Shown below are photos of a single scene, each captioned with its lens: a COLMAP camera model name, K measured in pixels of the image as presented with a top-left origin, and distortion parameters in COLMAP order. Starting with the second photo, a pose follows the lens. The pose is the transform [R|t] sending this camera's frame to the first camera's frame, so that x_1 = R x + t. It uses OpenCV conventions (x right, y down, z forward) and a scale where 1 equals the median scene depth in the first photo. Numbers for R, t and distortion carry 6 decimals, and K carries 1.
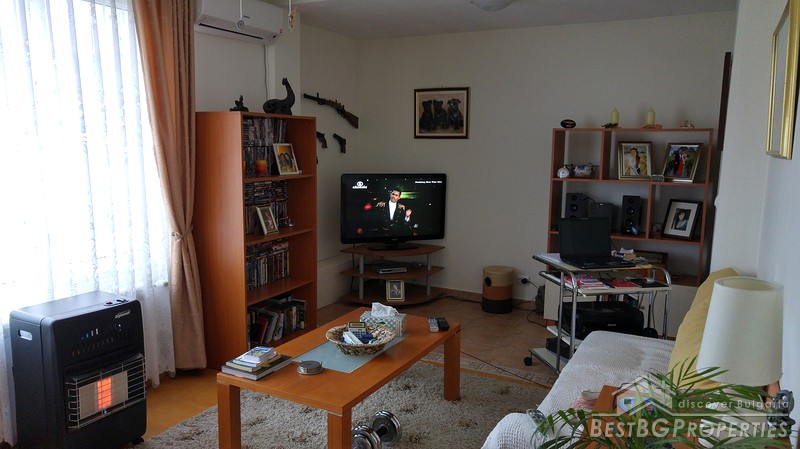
lens RADIAL K [[597.1, 0, 402.7], [0, 597.1, 221.1], [0, 0, 1]] dist [-0.008025, -0.005533]
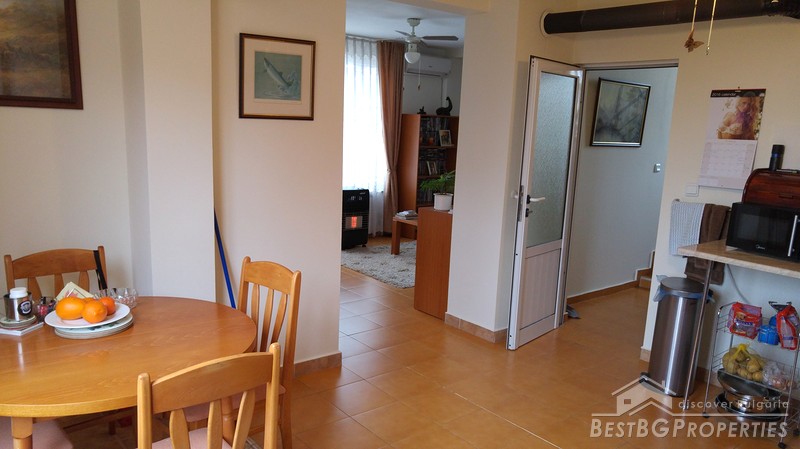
lens RADIAL K [[597.1, 0, 400.0], [0, 597.1, 229.2], [0, 0, 1]] dist [-0.008025, -0.005533]
pose [[0.918405, 0.095740, -0.383882, 0.496691], [-0.082889, 0.995307, 0.049925, 0.119191], [0.386860, -0.014031, 0.922032, -0.960606]]
